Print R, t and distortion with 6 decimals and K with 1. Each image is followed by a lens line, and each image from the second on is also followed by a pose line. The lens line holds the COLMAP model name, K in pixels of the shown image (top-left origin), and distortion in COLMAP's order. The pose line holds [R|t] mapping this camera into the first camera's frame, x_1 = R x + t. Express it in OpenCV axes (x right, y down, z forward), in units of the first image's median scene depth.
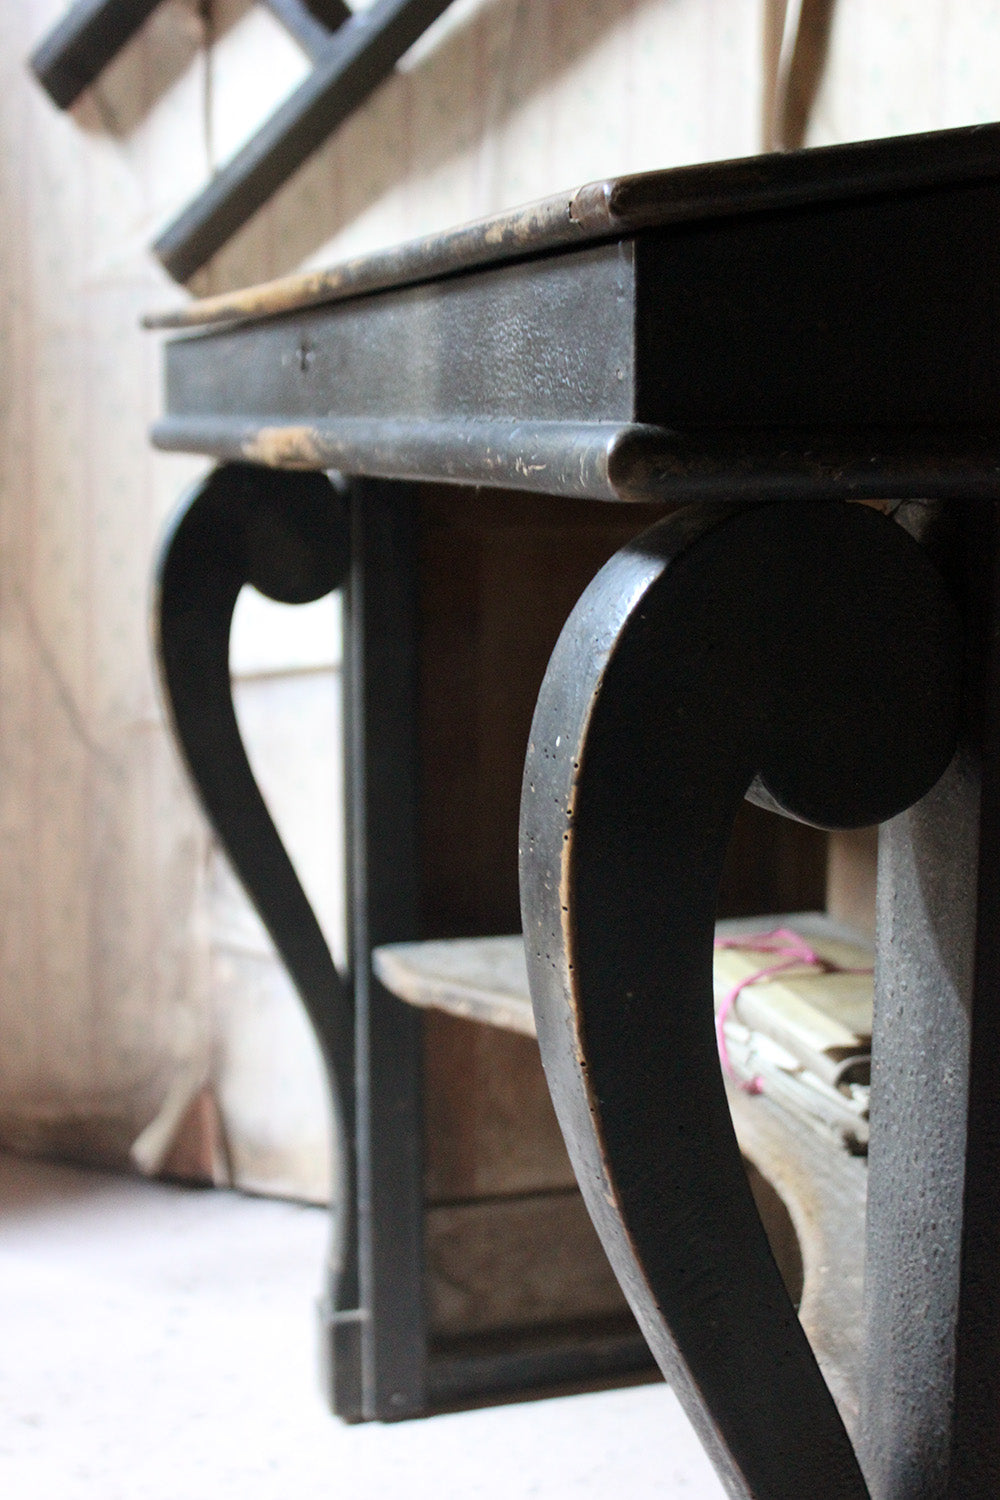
lens RADIAL K [[2145.2, 0, 498.5], [0, 2145.2, 755.9], [0, 0, 1]] dist [-0.020669, -0.017745]
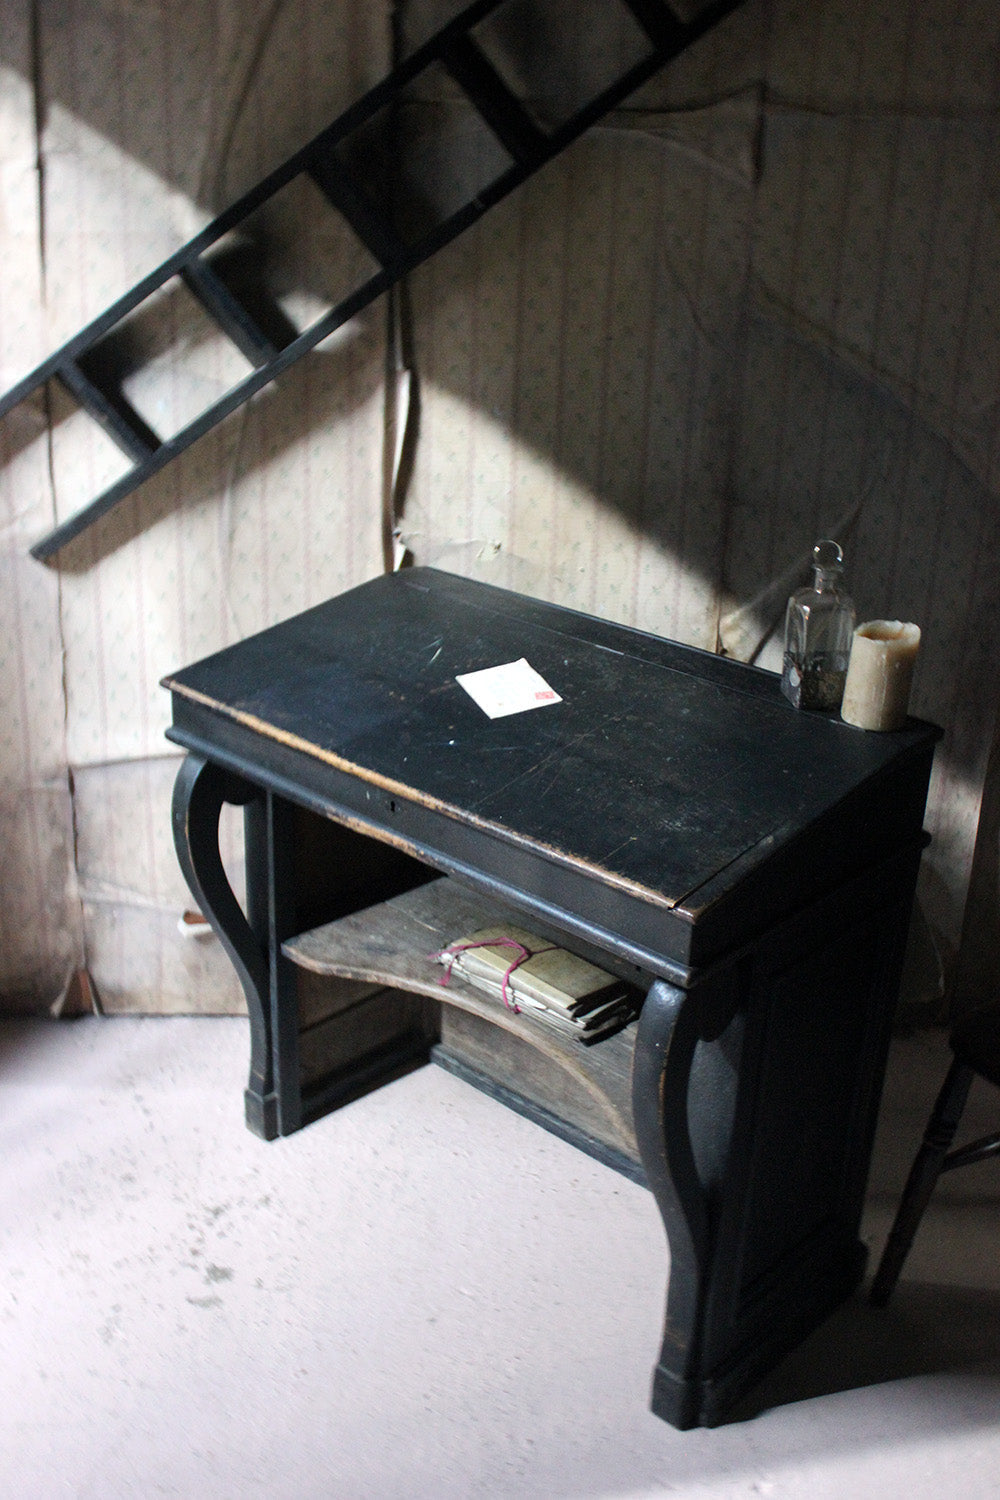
lens RADIAL K [[1569.1, 0, 496.7], [0, 1569.1, 747.3], [0, 0, 1]] dist [-0.131710, 0.171898]
pose [[0.874374, -0.155767, 0.459573, -0.447798], [0.041322, 0.967540, 0.249317, -0.387834], [-0.483490, -0.199006, 0.852428, -0.322838]]
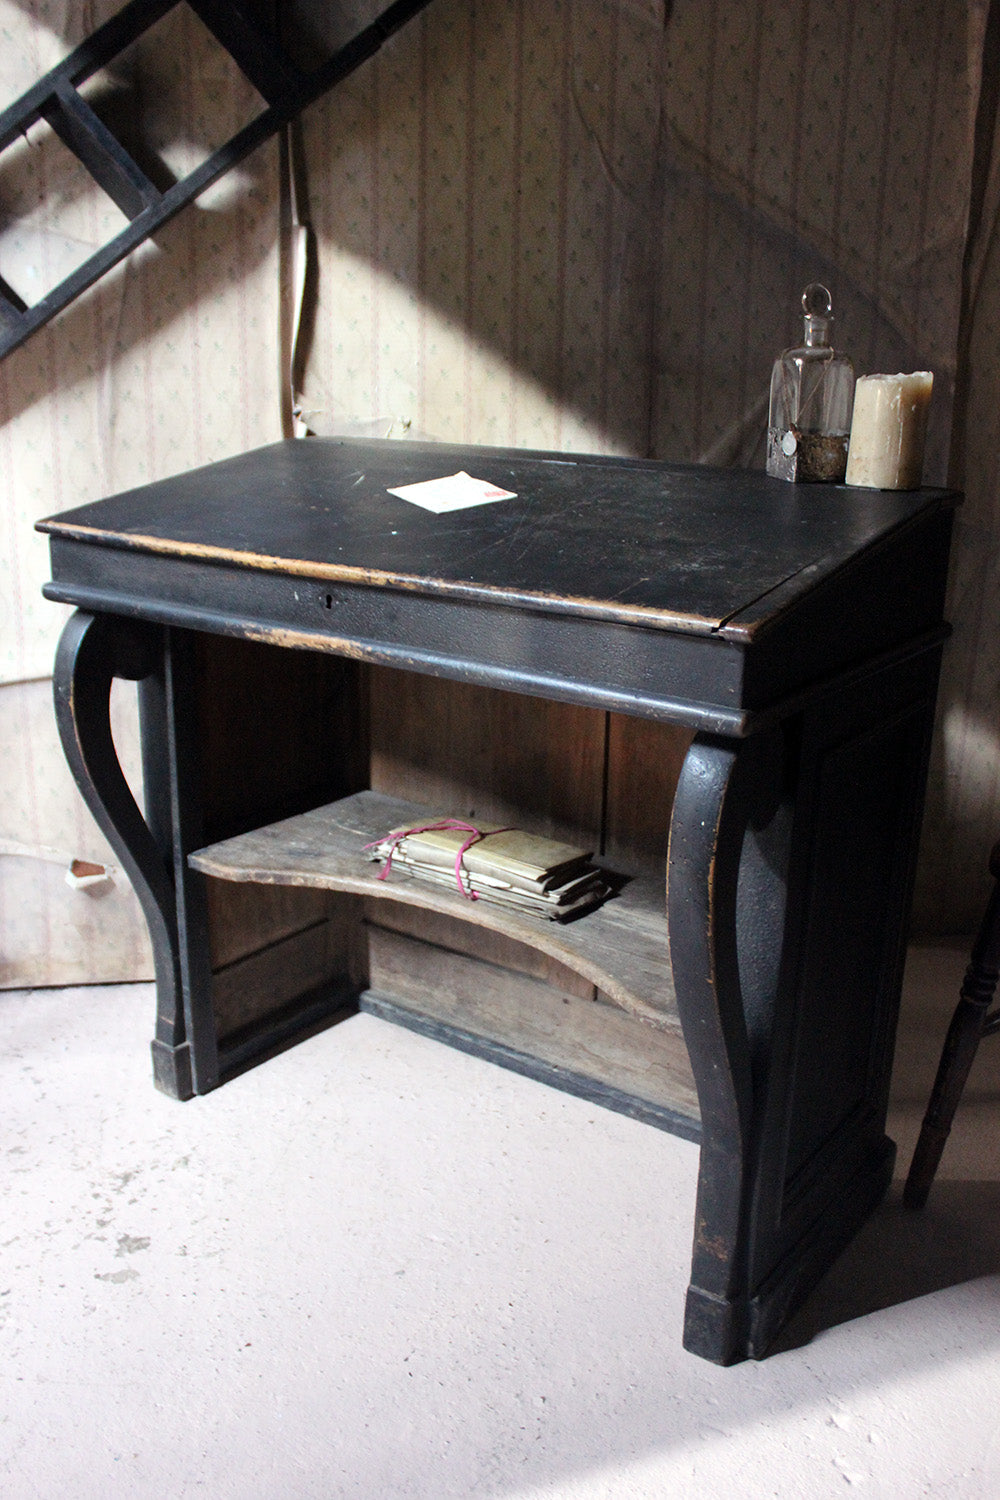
lens RADIAL K [[1382.1, 0, 498.5], [0, 1382.1, 750.2], [0, 0, 1]] dist [-0.153979, 0.157624]
pose [[0.808467, -0.158230, 0.566872, -0.397404], [0.075017, 0.983030, 0.167403, -0.141027], [-0.583741, -0.092815, 0.806618, -0.078953]]
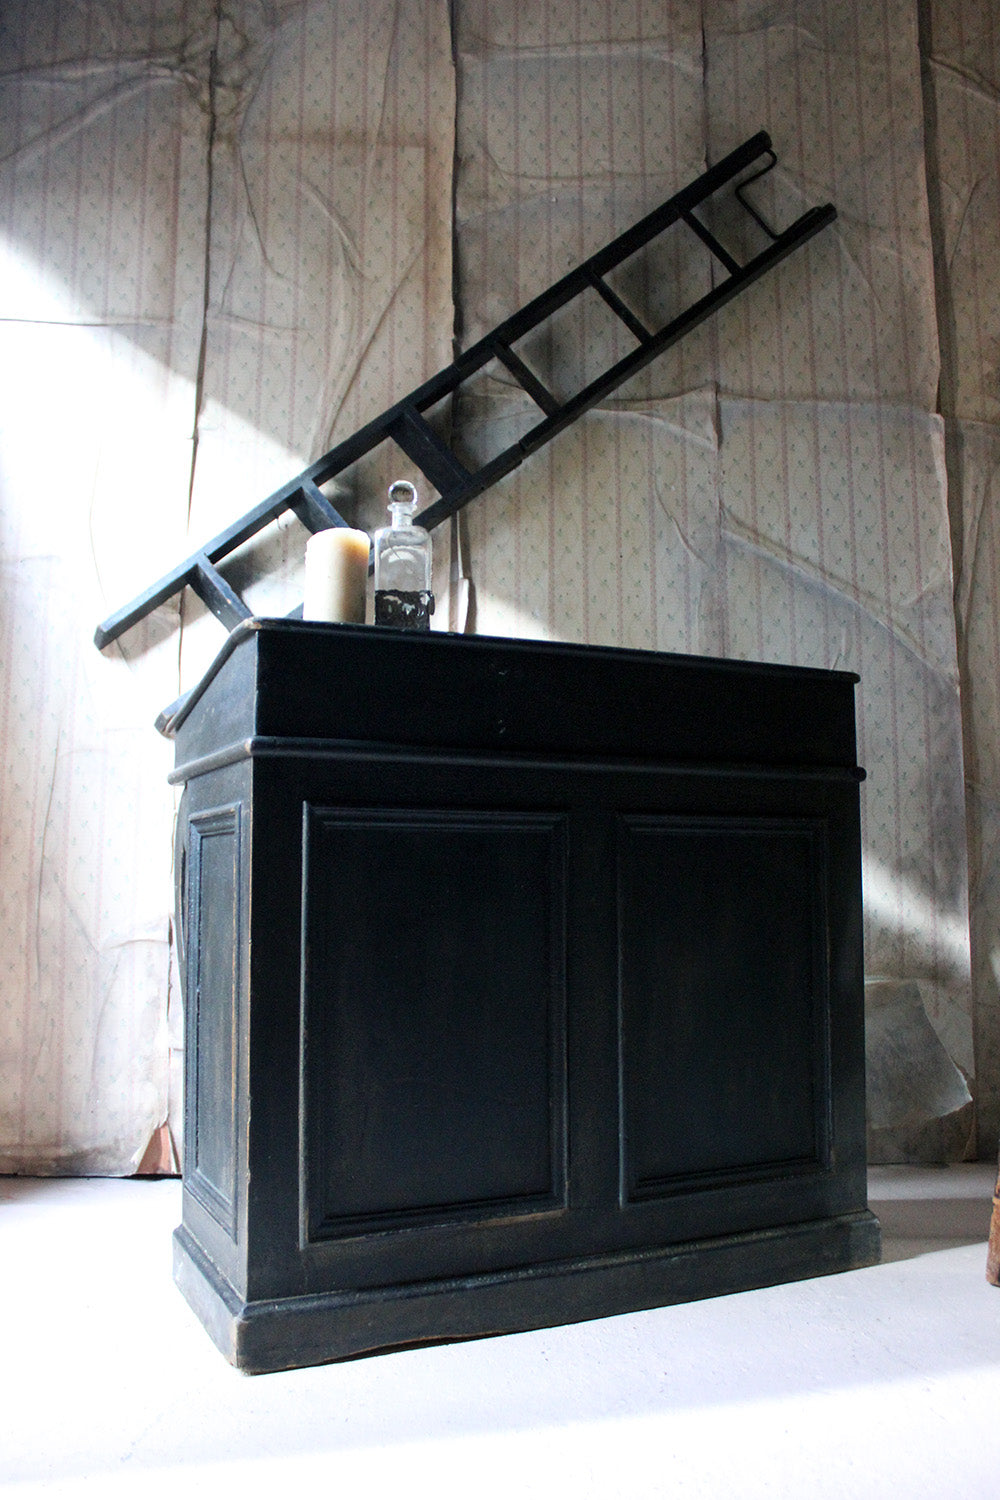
lens RADIAL K [[1234.6, 0, 499.6], [0, 1234.6, 751.3], [0, 0, 1]] dist [-0.171349, 0.152153]
pose [[0.858165, 0.060788, 0.509762, -0.495926], [0.076564, 0.966705, -0.244171, 0.126385], [-0.507632, 0.248569, 0.824938, -0.175784]]
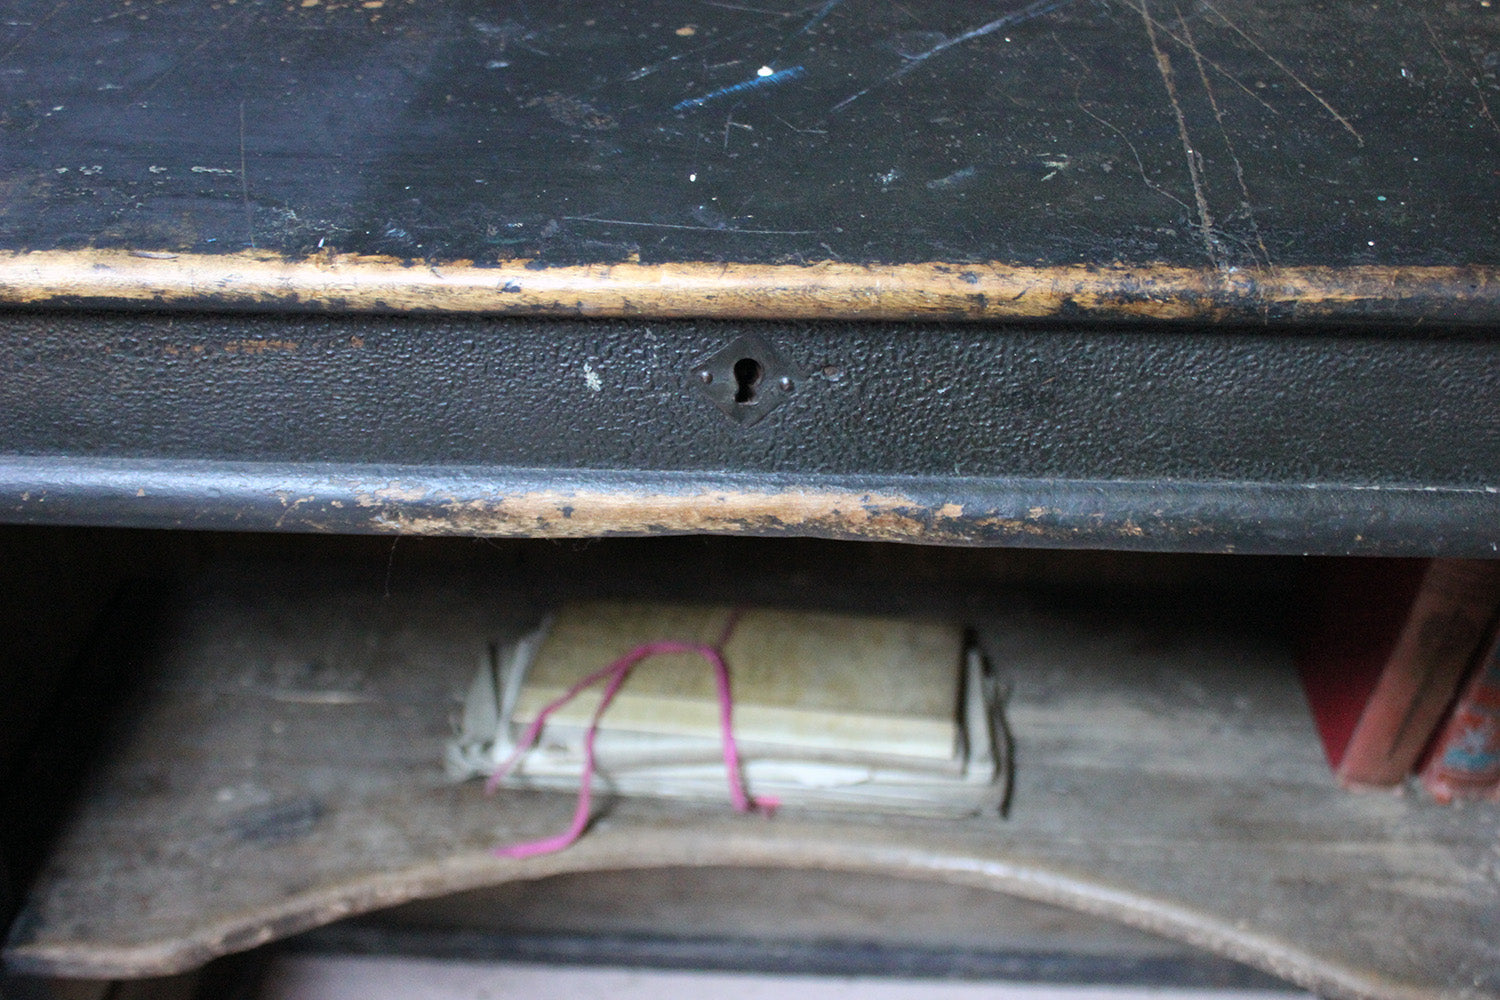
lens RADIAL K [[1669.1, 0, 745.1], [0, 1669.1, 497.4], [0, 0, 1]] dist [-0.167392, 0.235348]
pose [[0.351415, -0.507000, 0.787056, -0.255368], [0.157470, 0.860707, 0.484135, -0.209139], [-0.922882, -0.046195, 0.382303, 0.461188]]
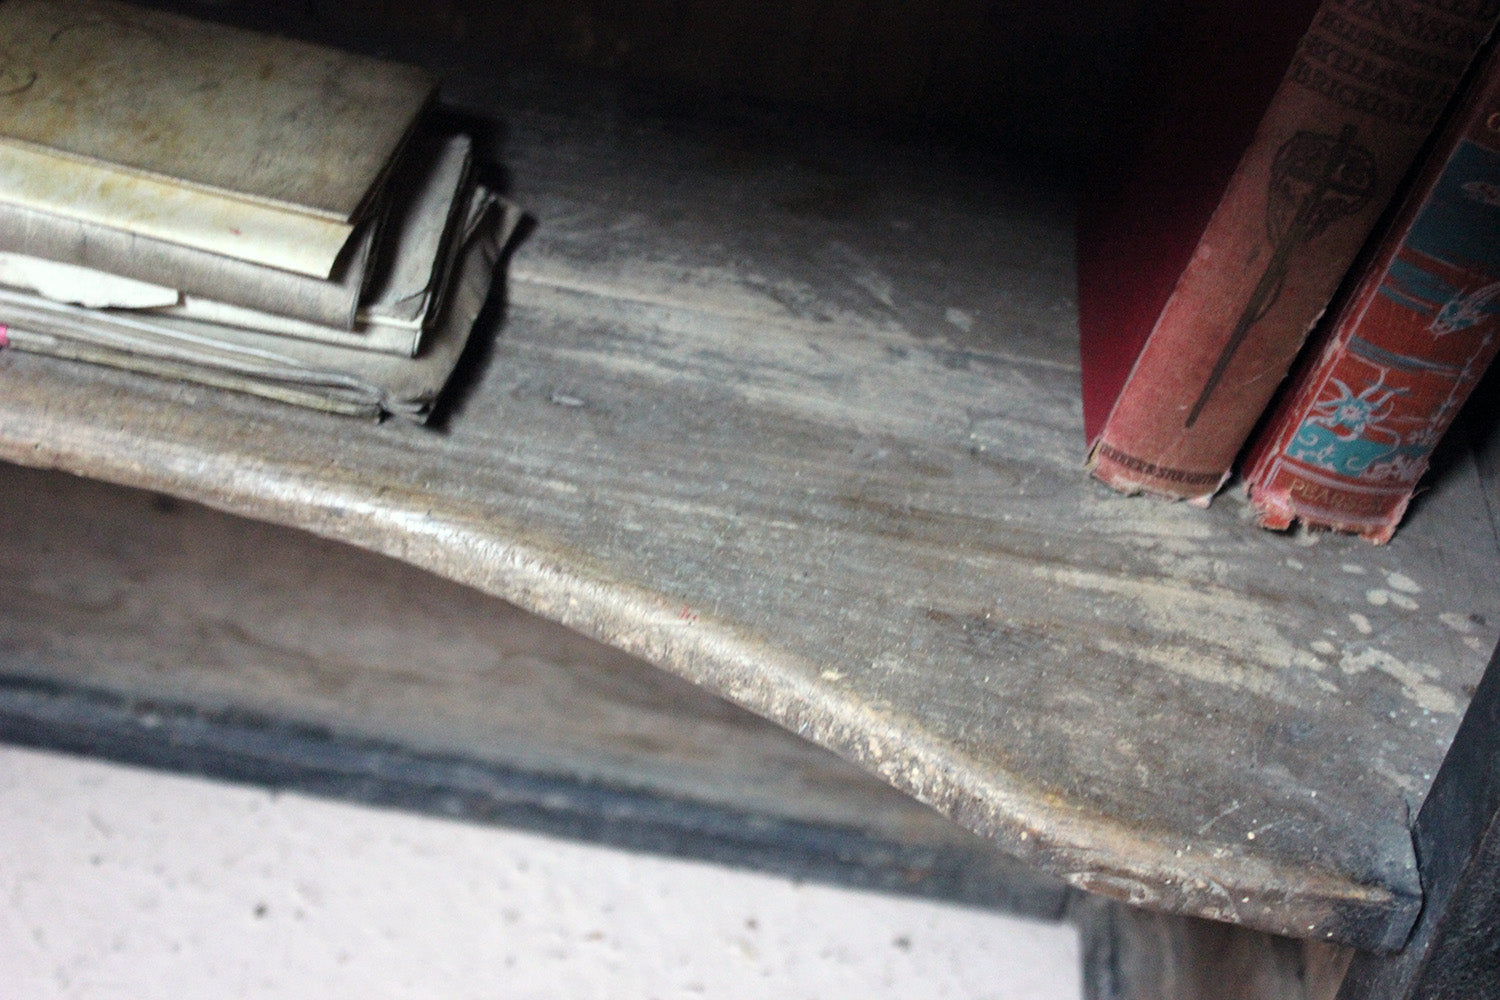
lens RADIAL K [[2498.7, 0, 752.9], [0, 2498.7, 501.0], [0, 0, 1]] dist [-0.044682, -0.054454]
pose [[0.355913, -0.537251, 0.764649, -0.176241], [-0.015919, 0.814623, 0.579772, -0.098219], [-0.934384, -0.218520, 0.281382, 0.421084]]
